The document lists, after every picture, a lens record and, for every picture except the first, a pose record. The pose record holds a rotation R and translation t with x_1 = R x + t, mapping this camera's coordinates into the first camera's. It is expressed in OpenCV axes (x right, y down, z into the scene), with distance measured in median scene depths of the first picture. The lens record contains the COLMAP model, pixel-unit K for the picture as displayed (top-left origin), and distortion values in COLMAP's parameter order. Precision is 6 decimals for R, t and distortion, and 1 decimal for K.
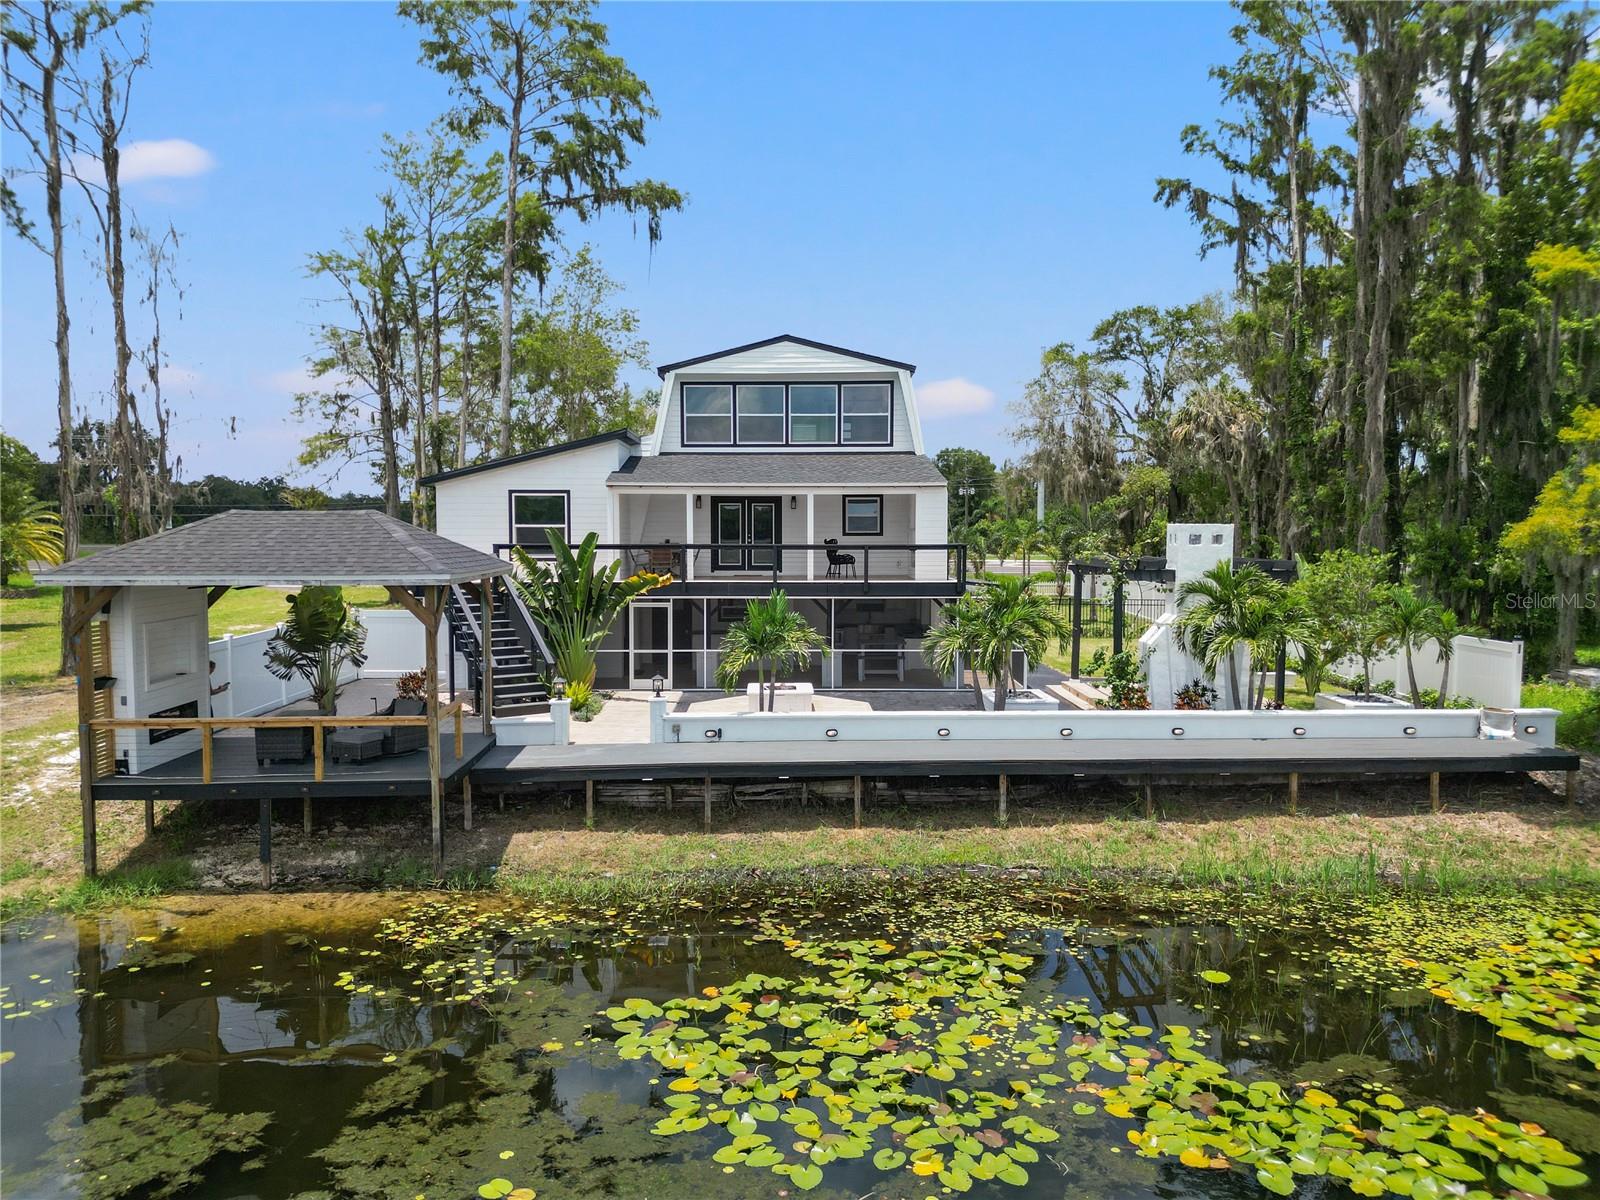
lens RADIAL K [[1127.1, 0, 797.6], [0, 1127.1, 573.3], [0, 0, 1]] dist [0.045369, -0.036073]
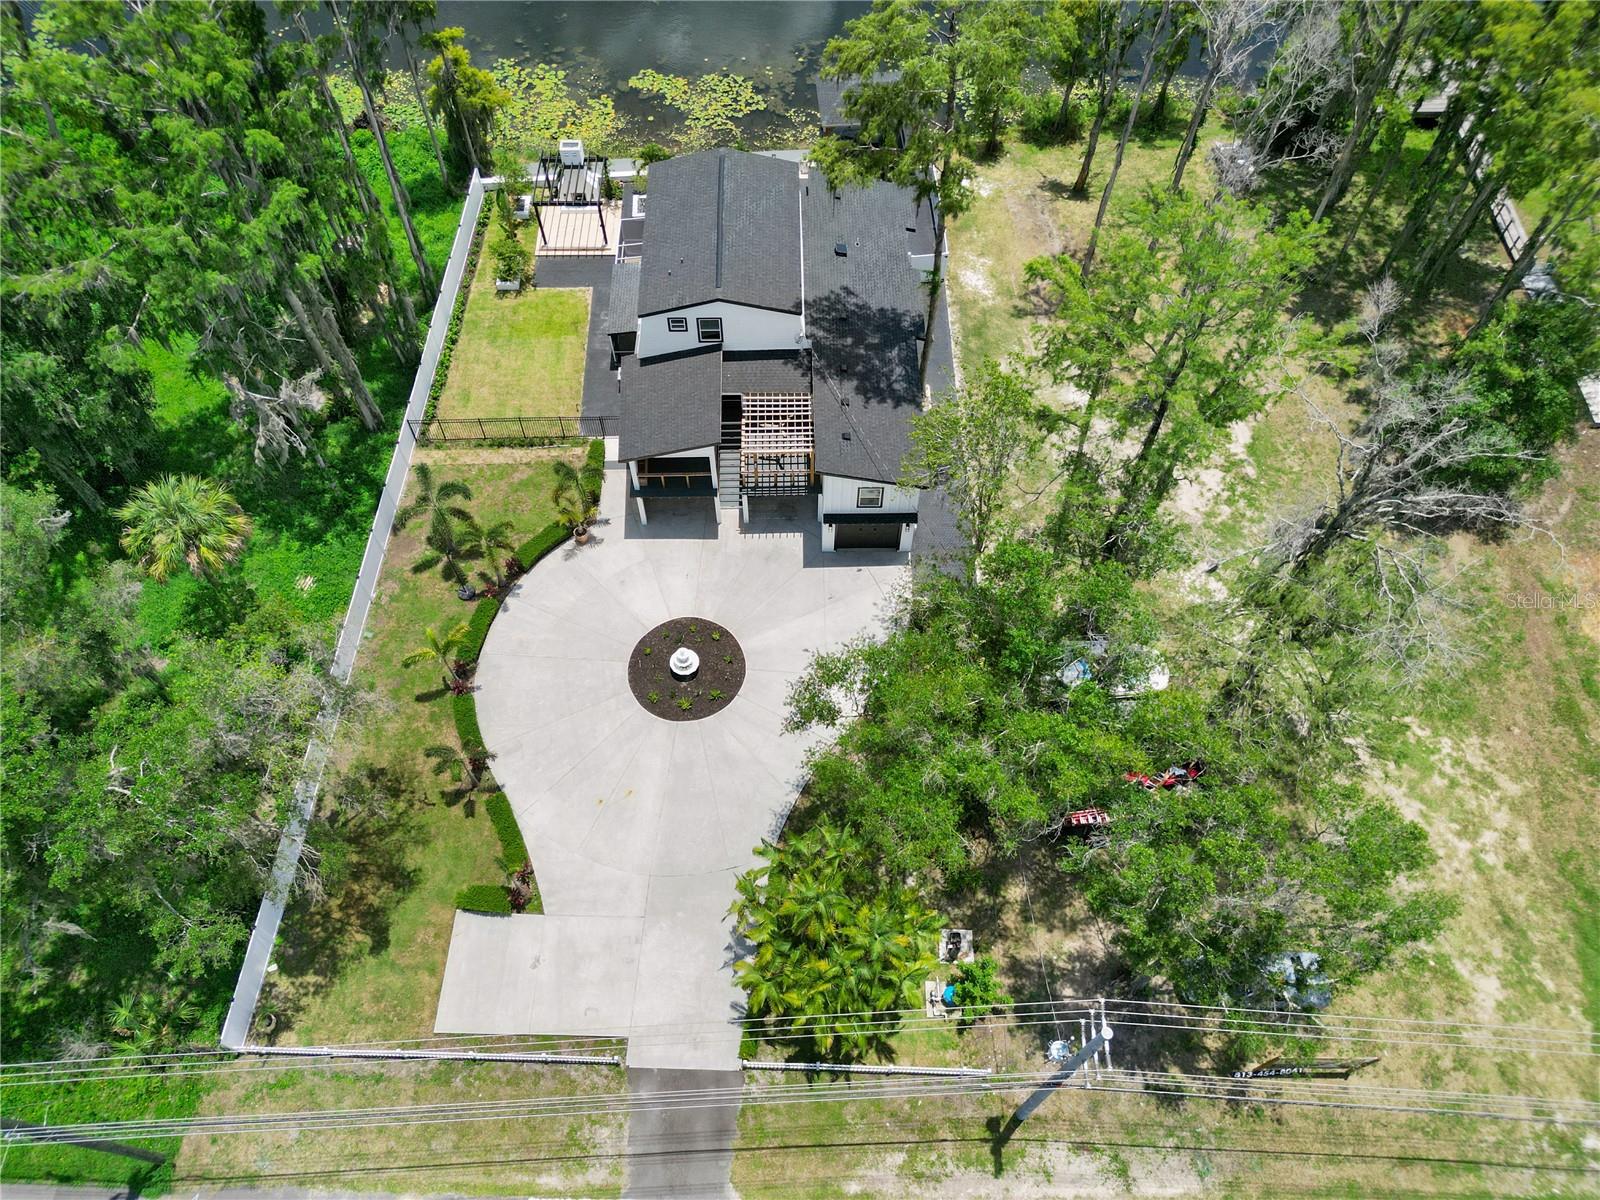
lens RADIAL K [[1123.1, 0, 797.7], [0, 1123.1, 594.1], [0, 0, 1]] dist [0.060442, -0.053720]
pose [[-0.999747, 0.018850, -0.012263, -0.142394], [-0.001173, 0.500887, 0.865512, -2.223866], [0.022458, 0.865307, -0.500738, 4.017537]]
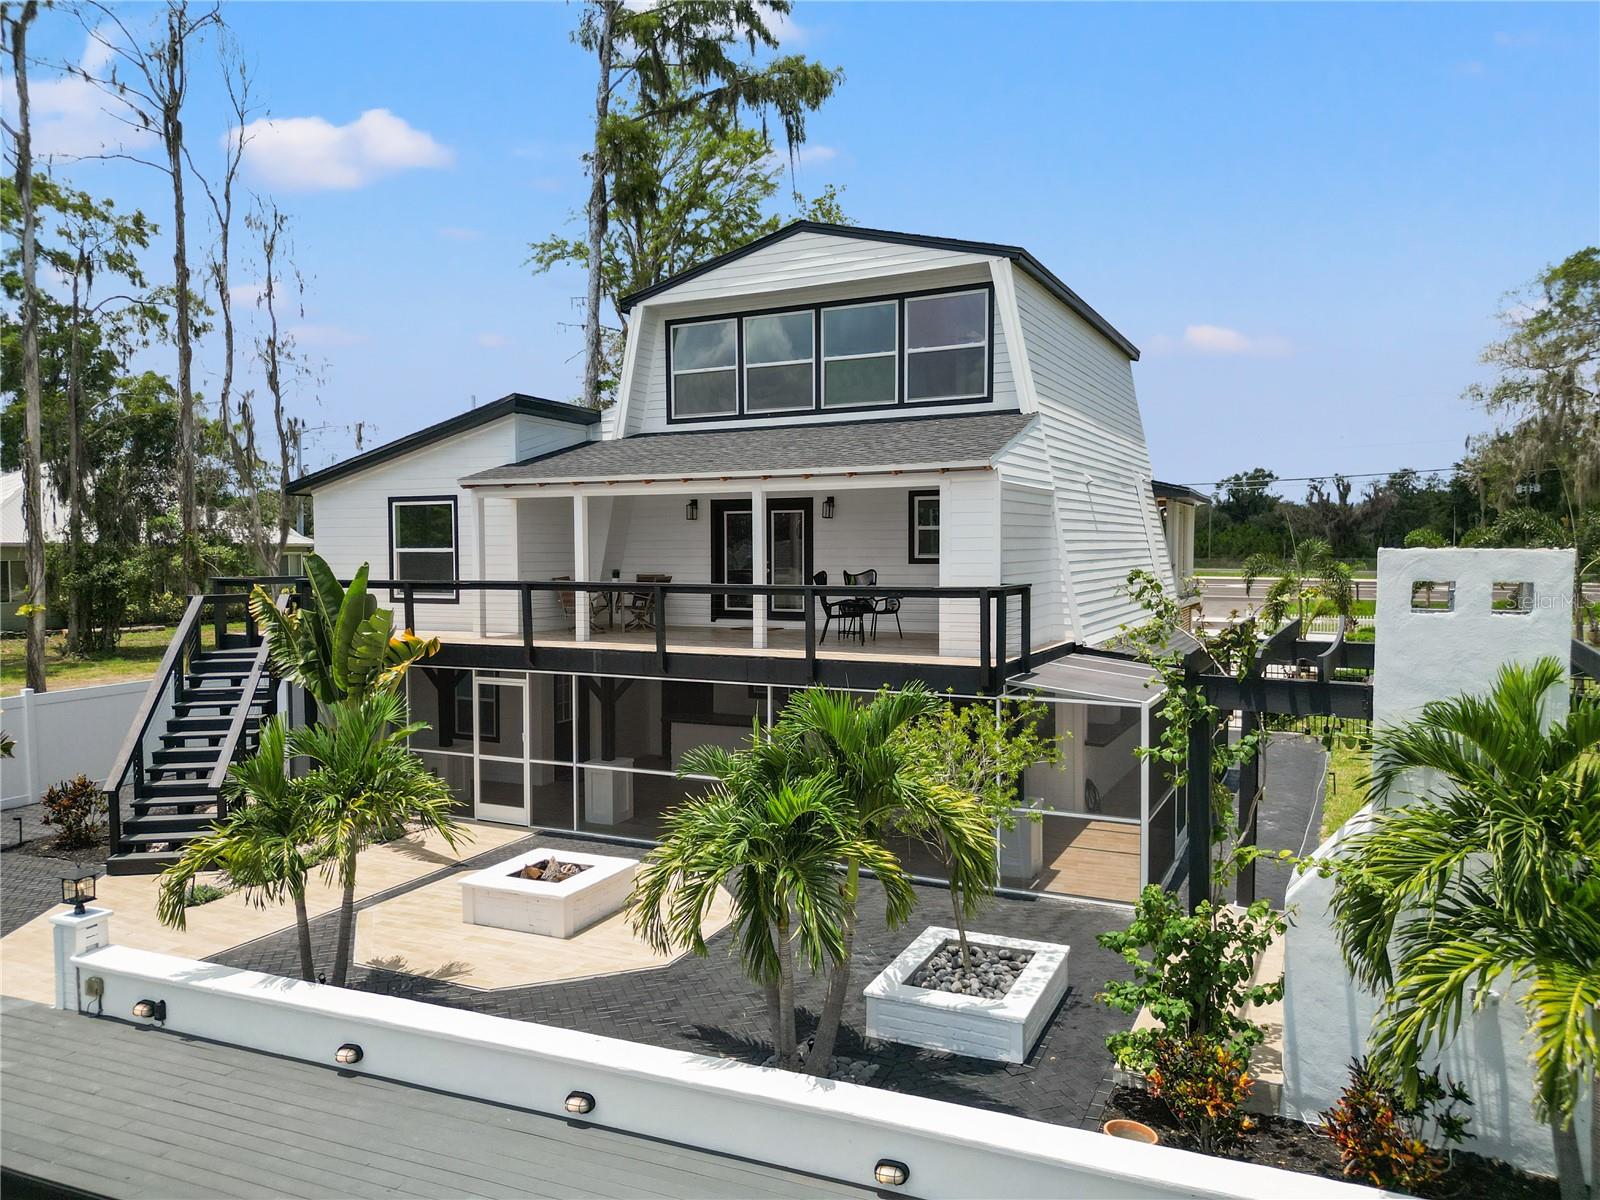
lens RADIAL K [[1138.0, 0, 790.6], [0, 1138.0, 578.6], [0, 0, 1]] dist [0.025680, -0.000528]
pose [[0.895207, 0.007020, -0.445595, 0.410531], [-0.010082, 0.999939, -0.004502, -0.038448], [0.445536, 0.008522, 0.895224, 0.775567]]
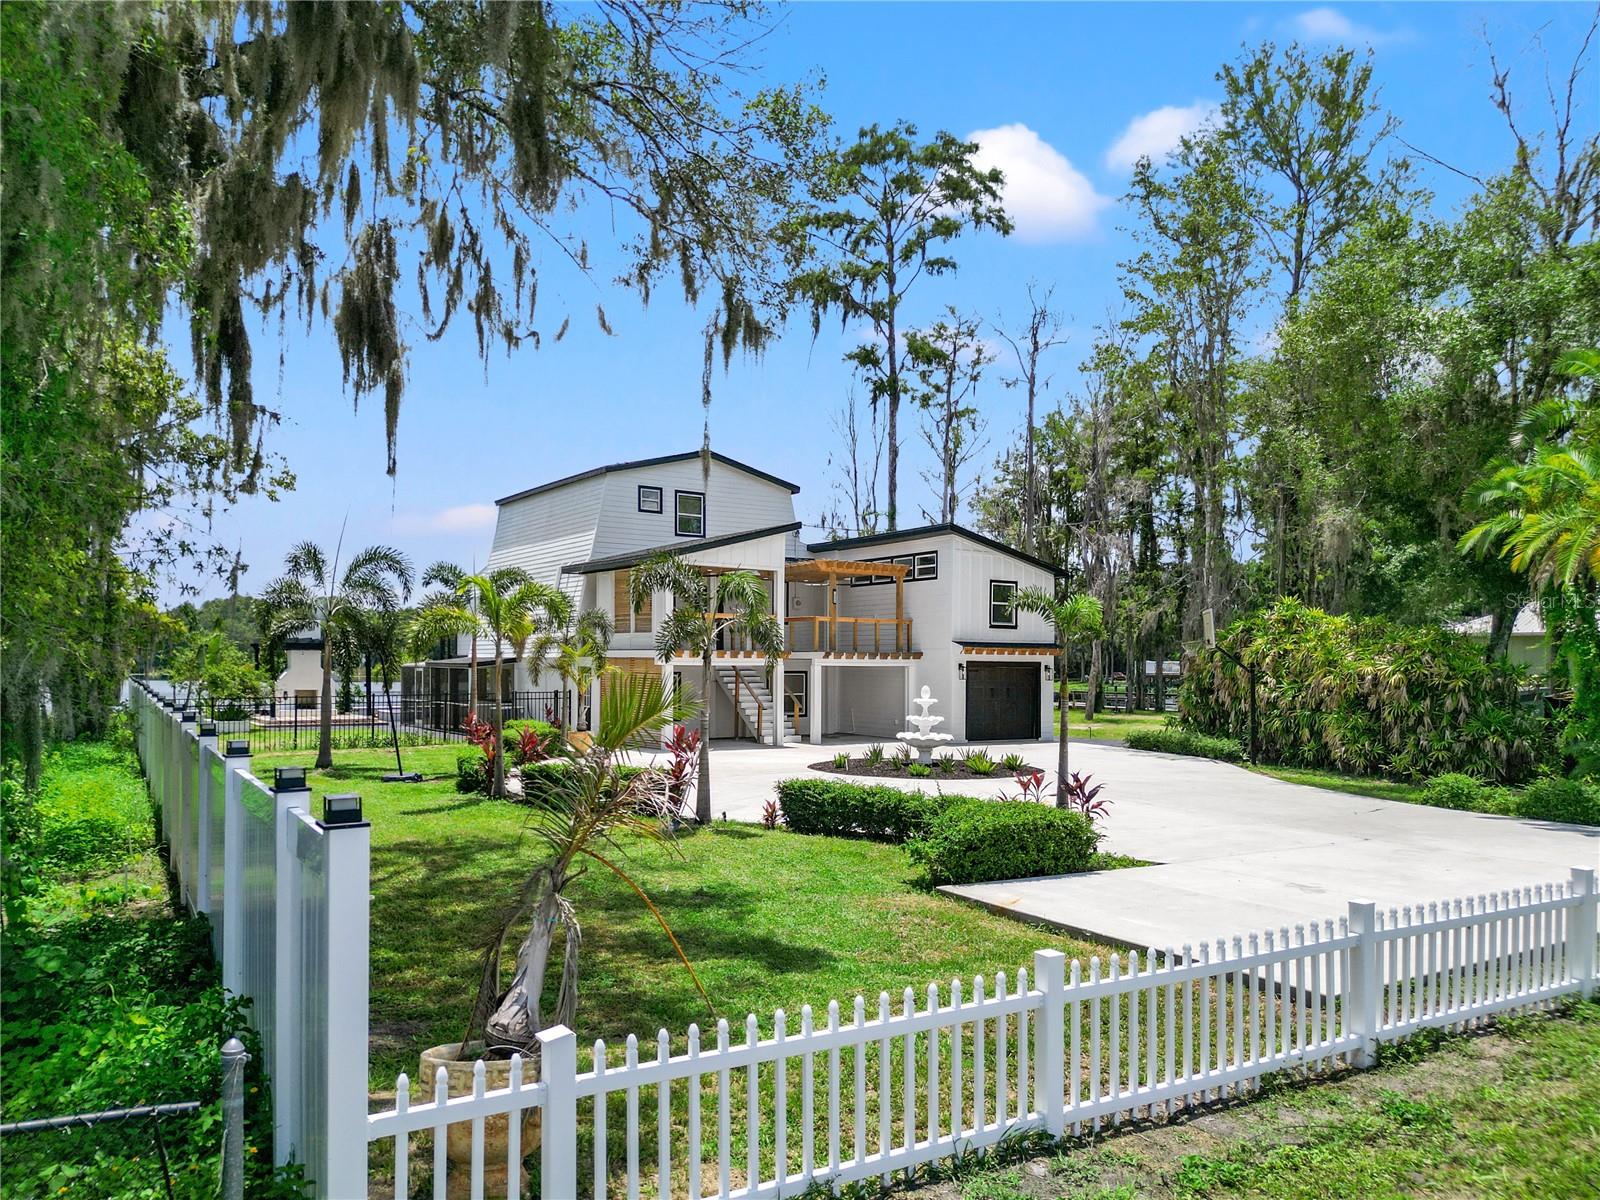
lens RADIAL K [[1142.7, 0, 801.1], [0, 1142.7, 662.6], [0, 0, 1]] dist [0.062762, 0.000118]
pose [[-0.826308, -0.011836, -0.563094, 0.956349], [-0.030906, 0.999226, 0.024349, -0.048063], [0.562370, 0.037523, -0.826034, 3.879744]]
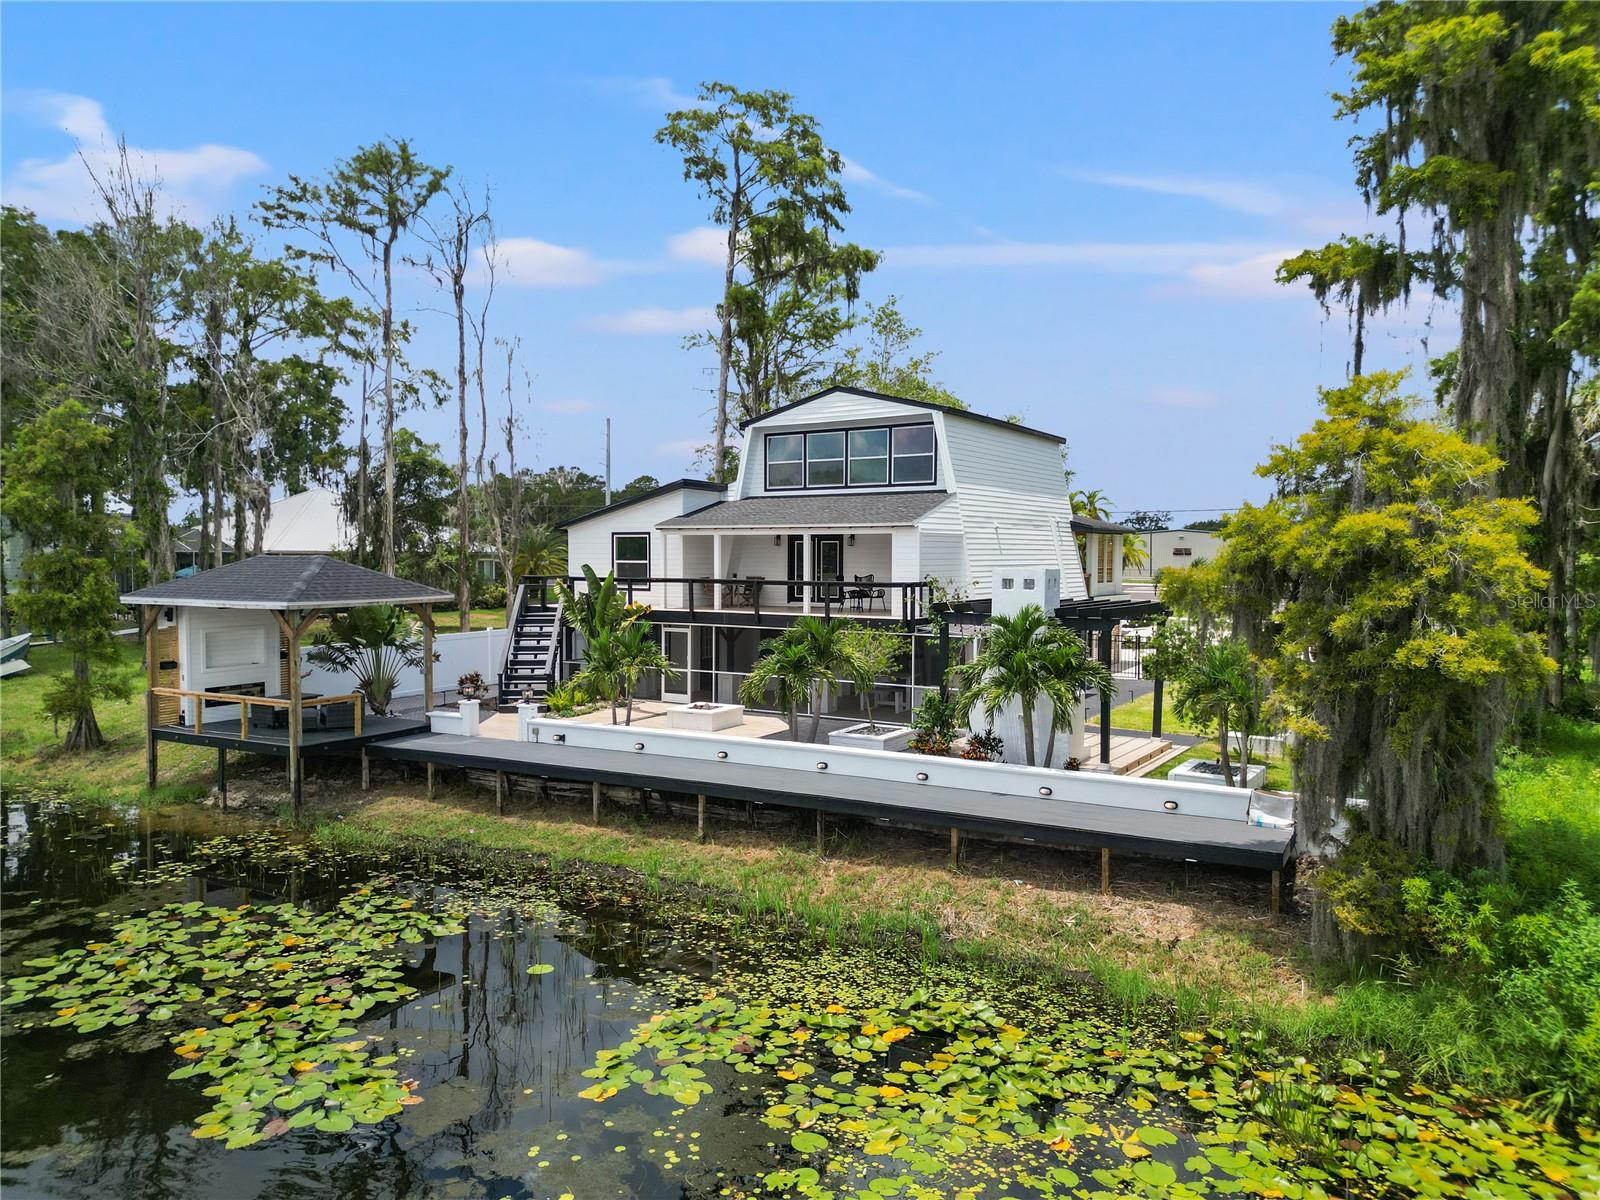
lens RADIAL K [[1127.1, 0, 797.6], [0, 1127.1, 573.3], [0, 0, 1]] dist [0.045369, -0.036073]
pose [[0.849031, 0.011117, -0.528227, 0.872505], [-0.021836, 0.999663, -0.014059, -0.025730], [0.527892, 0.023470, 0.848987, 0.113438]]
